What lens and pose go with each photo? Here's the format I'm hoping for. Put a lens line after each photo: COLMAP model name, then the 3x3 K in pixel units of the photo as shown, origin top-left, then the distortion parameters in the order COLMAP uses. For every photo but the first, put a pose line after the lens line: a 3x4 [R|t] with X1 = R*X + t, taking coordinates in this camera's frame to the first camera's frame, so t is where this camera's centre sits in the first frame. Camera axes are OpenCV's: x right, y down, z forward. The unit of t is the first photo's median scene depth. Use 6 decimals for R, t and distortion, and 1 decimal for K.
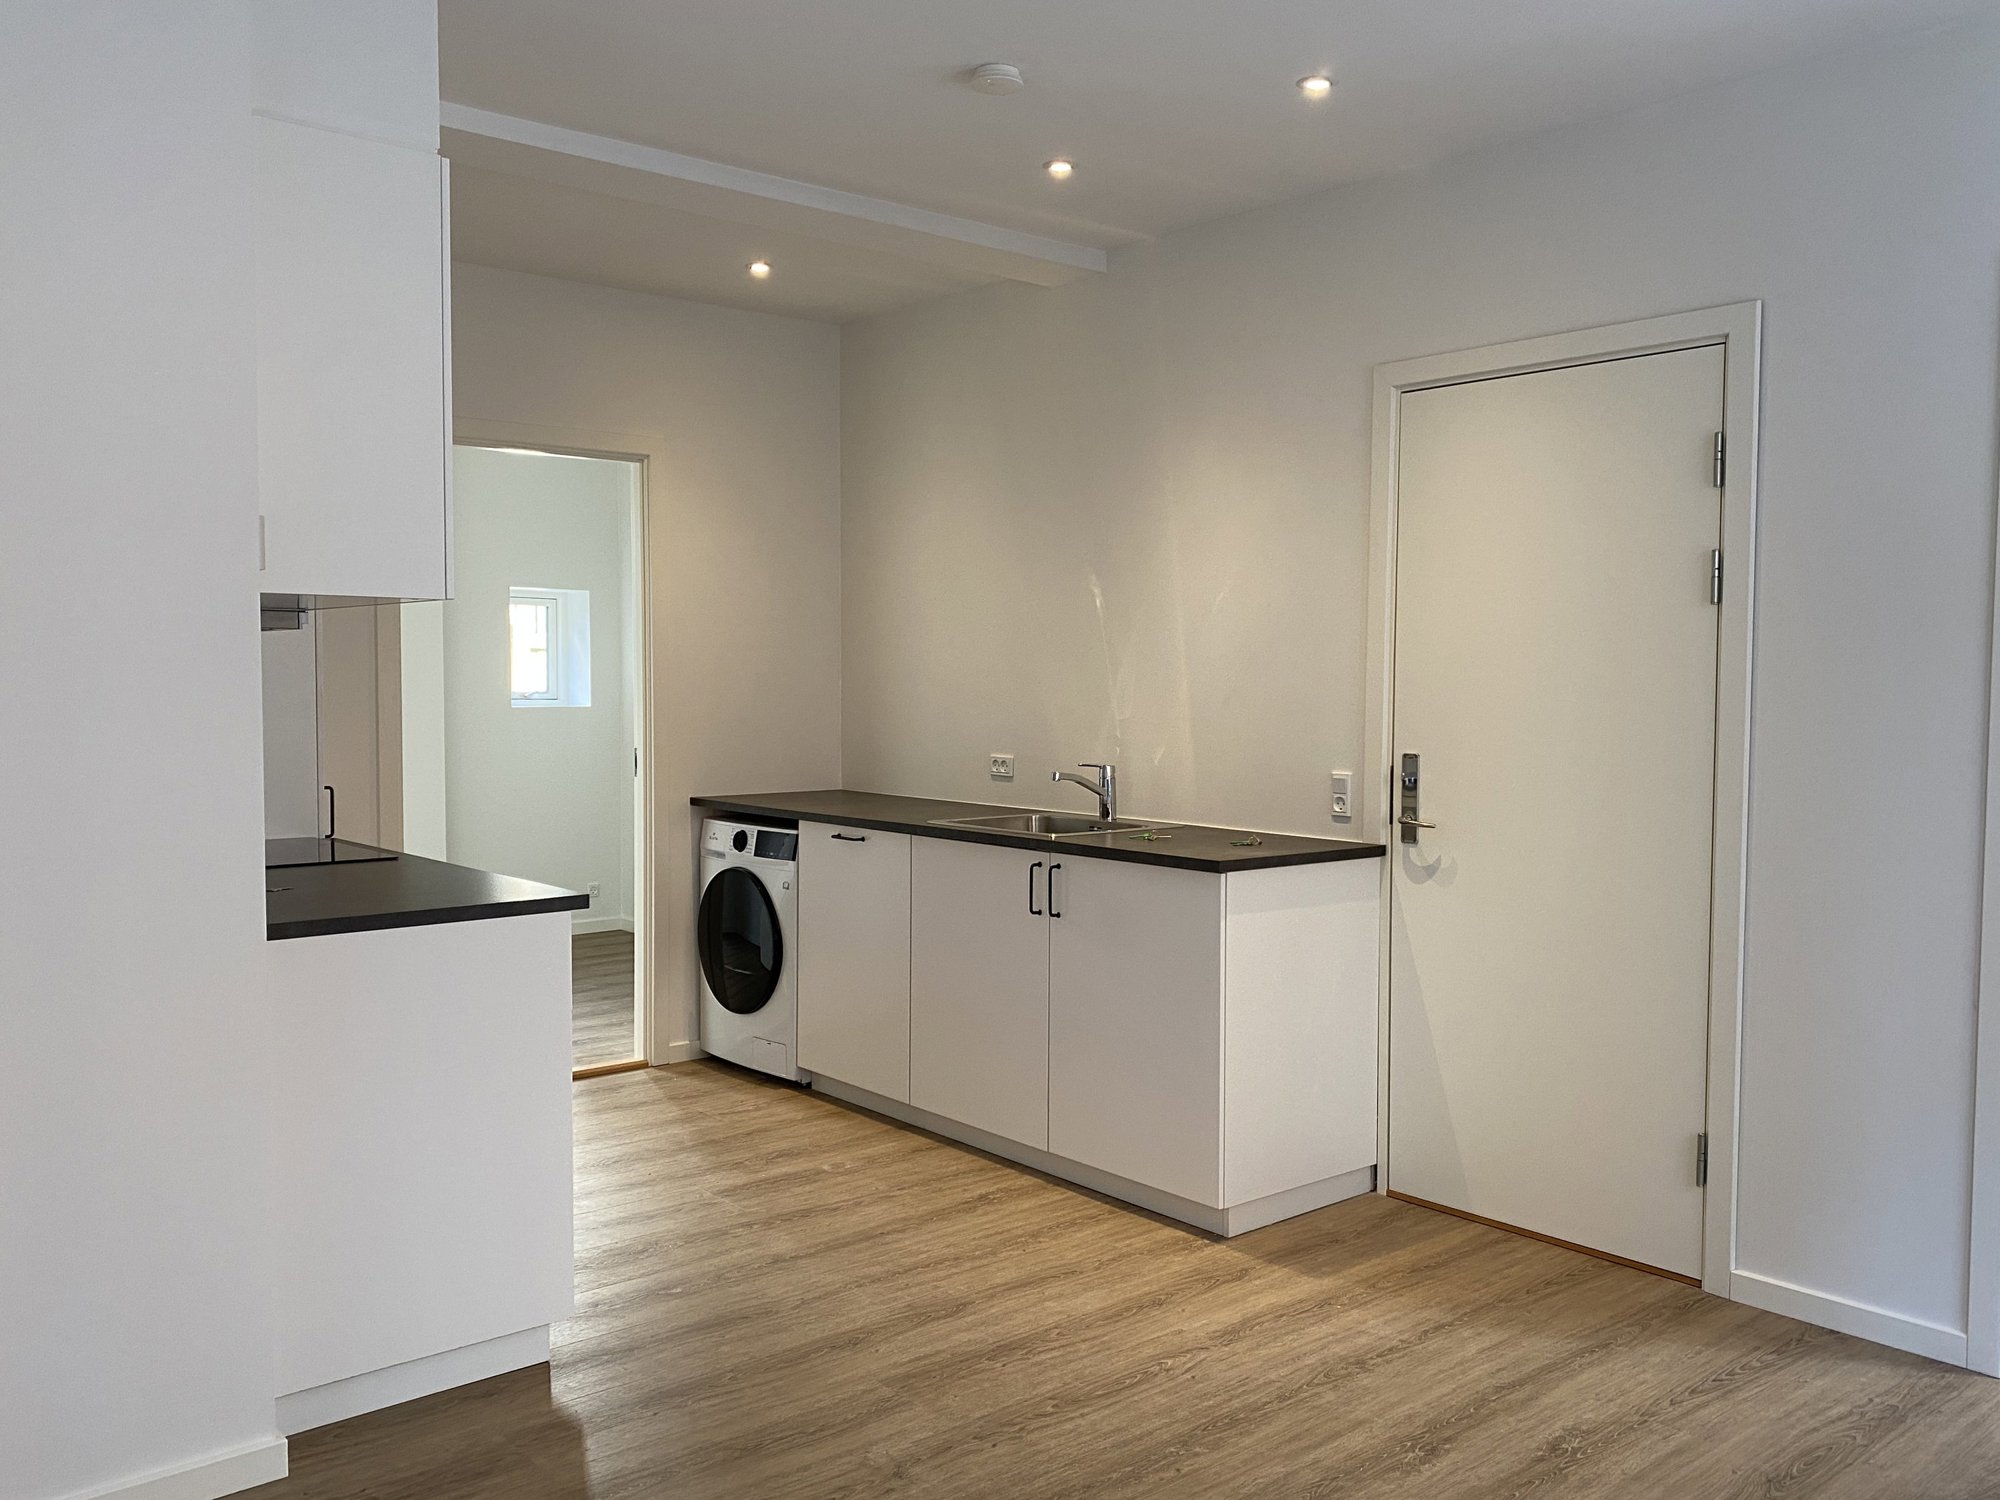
lens RADIAL K [[1639.7, 0, 961.5], [0, 1639.7, 755.5], [0, 0, 1]] dist [0.062081, -0.072820]
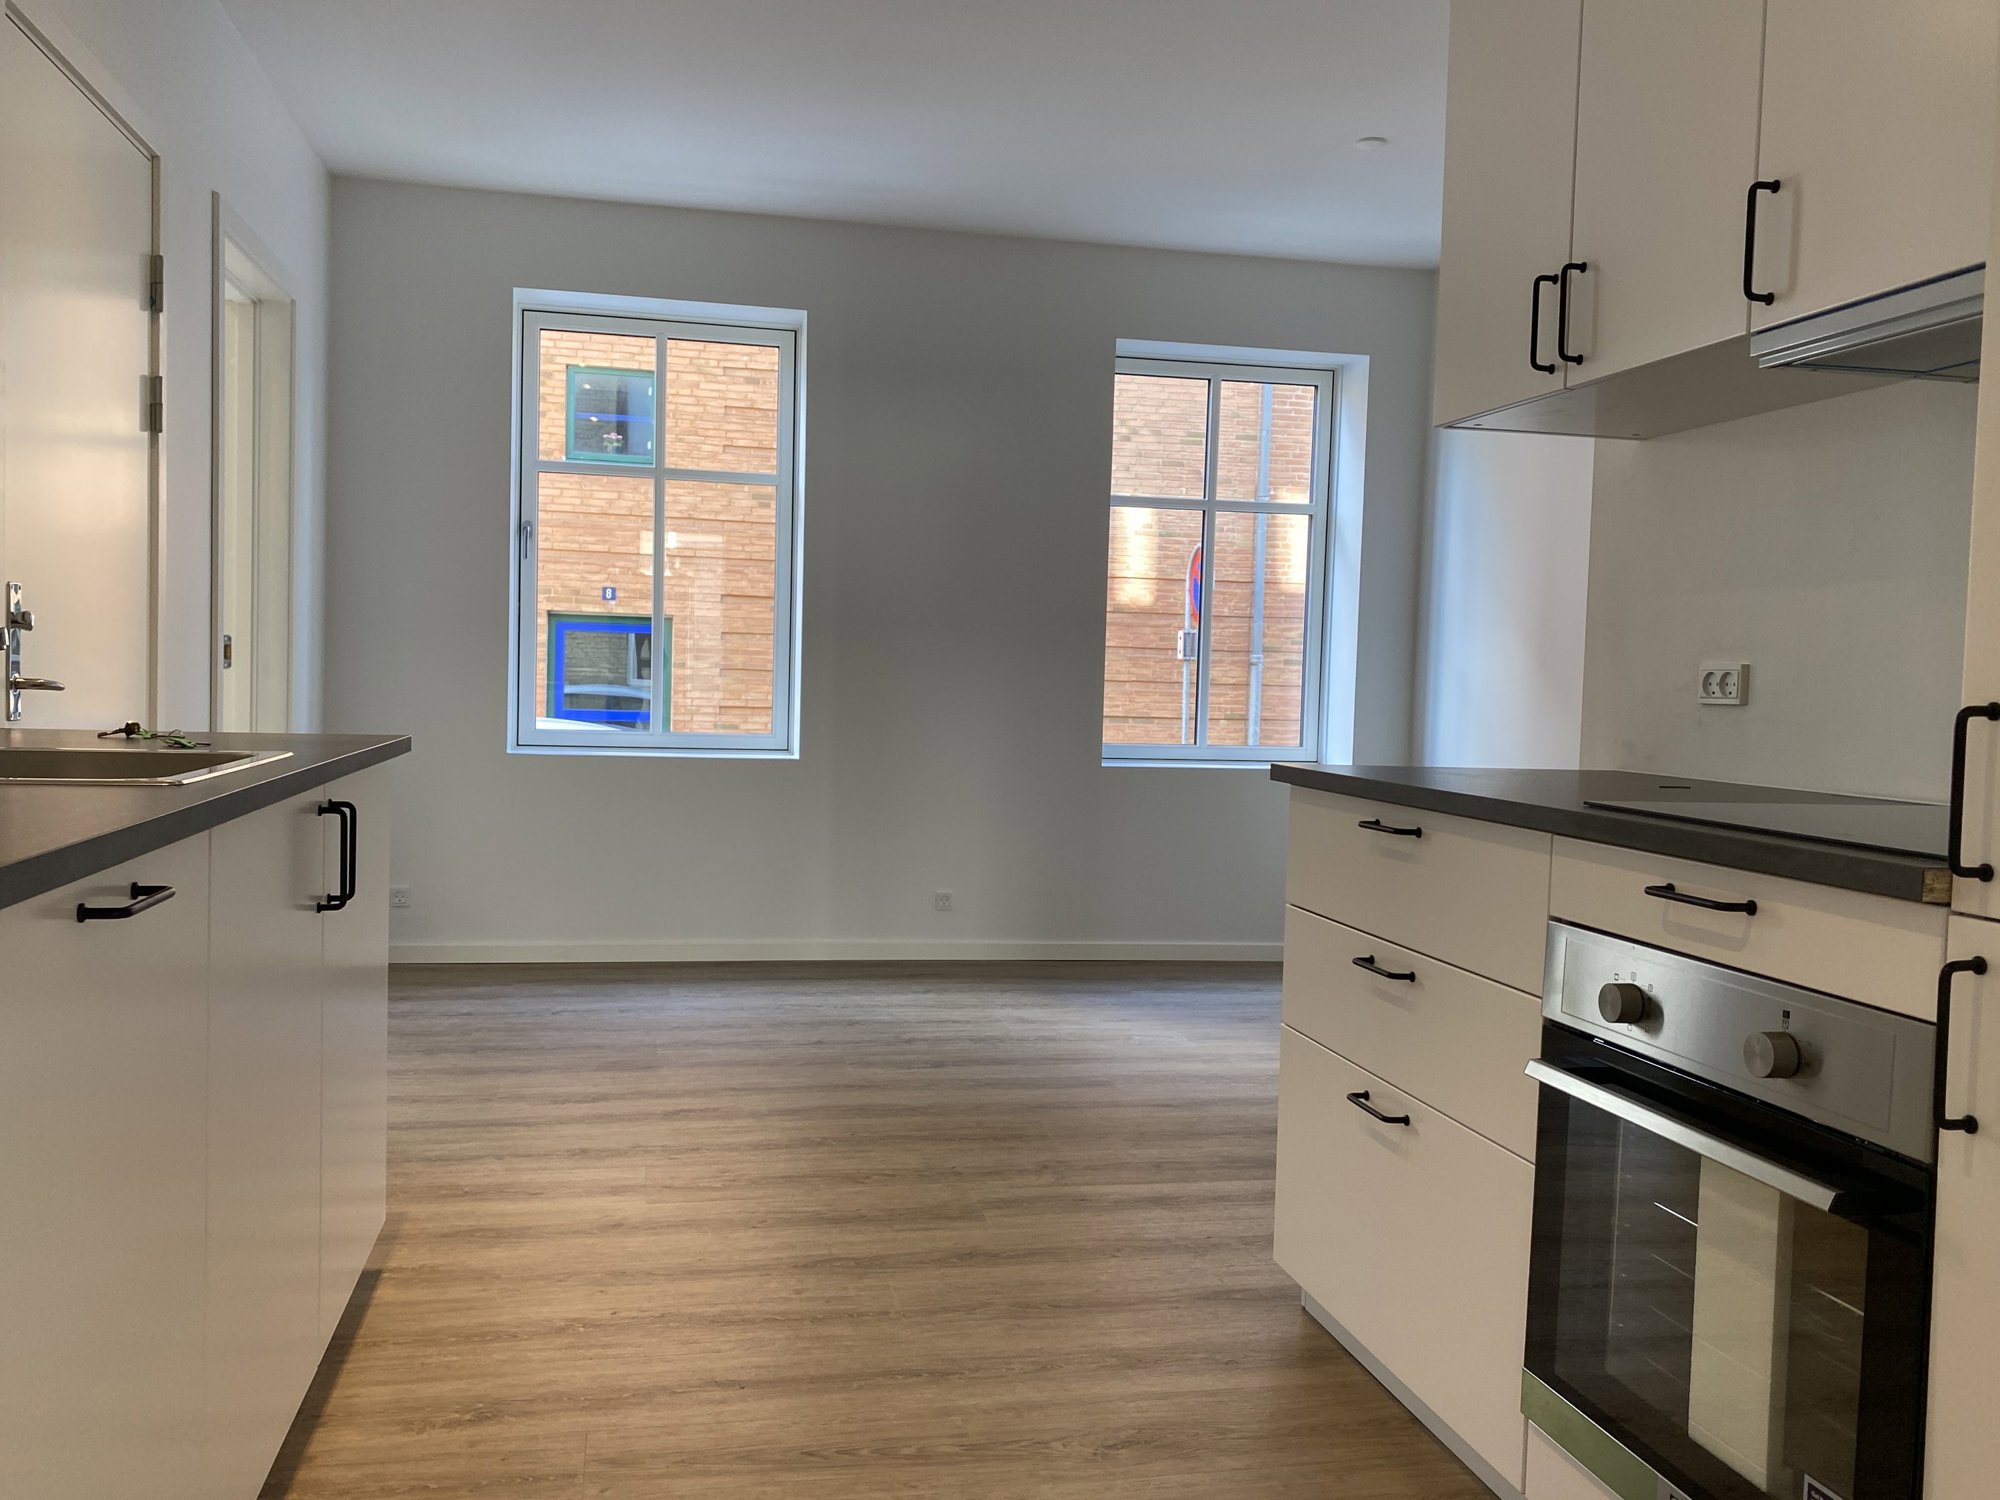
lens RADIAL K [[1639.7, 0, 988.4], [0, 1639.7, 755.9], [0, 0, 1]] dist [0.062081, -0.072820]
pose [[-0.885956, -0.053217, 0.460706, -0.366073], [-0.011398, 0.995593, 0.093084, 0.001276], [-0.463629, 0.077218, -0.882658, 1.364862]]
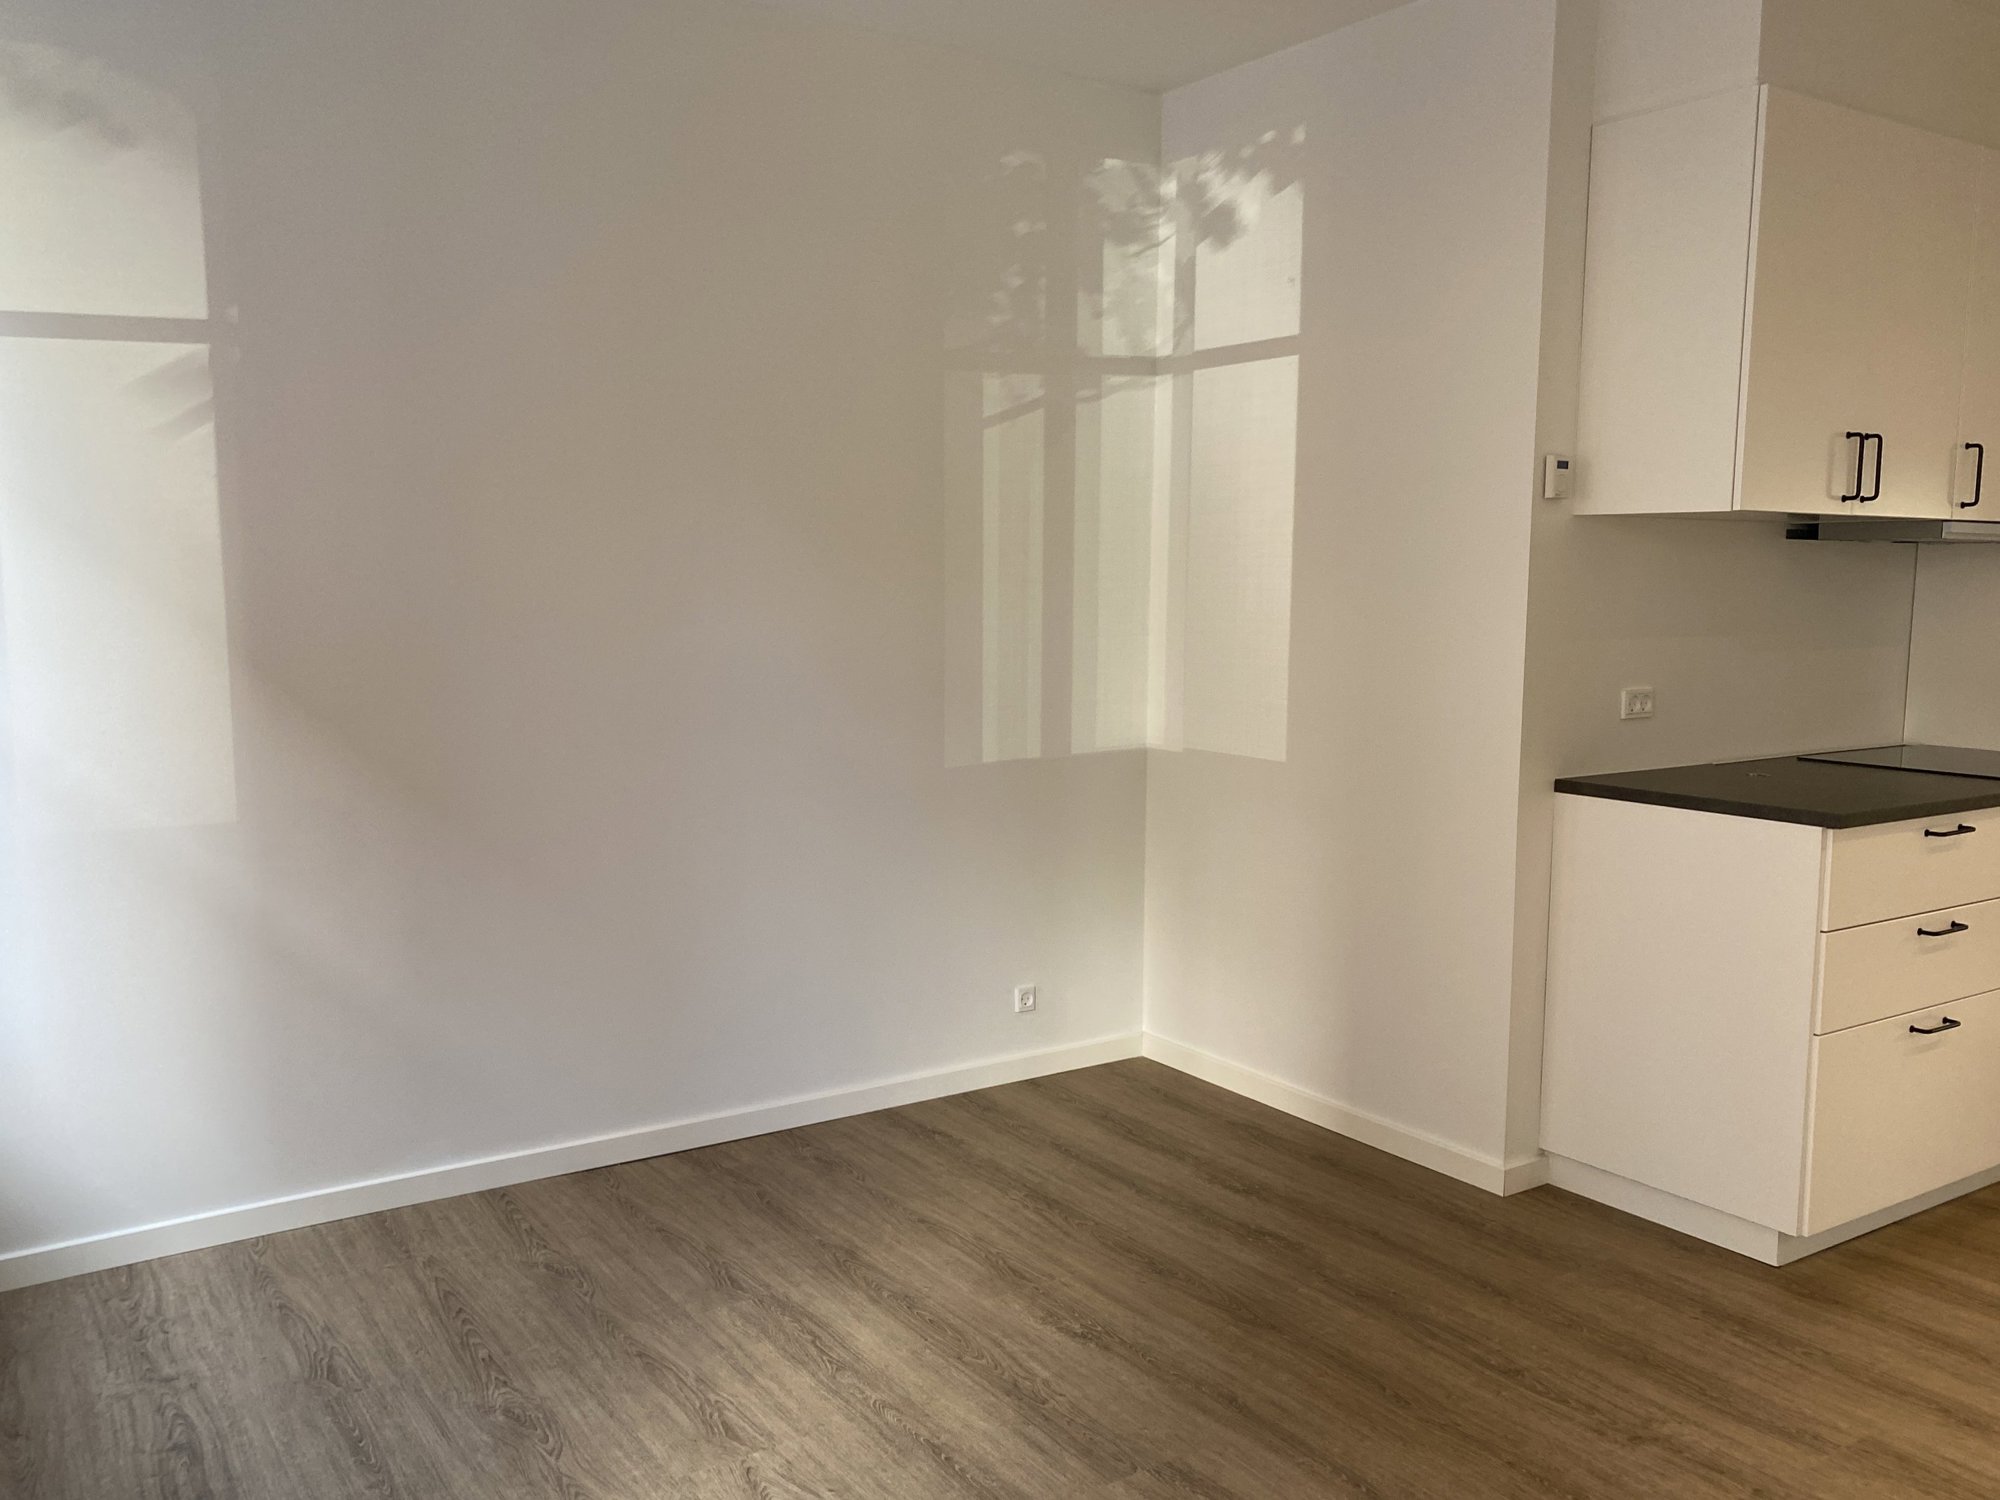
lens RADIAL K [[1639.7, 0, 1006.6], [0, 1639.7, 763.0], [0, 0, 1]] dist [0.062081, -0.072820]
pose [[-0.090690, 0.108804, -0.989918, 0.569383], [-0.057887, 0.991757, 0.114309, -0.020294], [0.994195, 0.067670, -0.083644, 0.450456]]
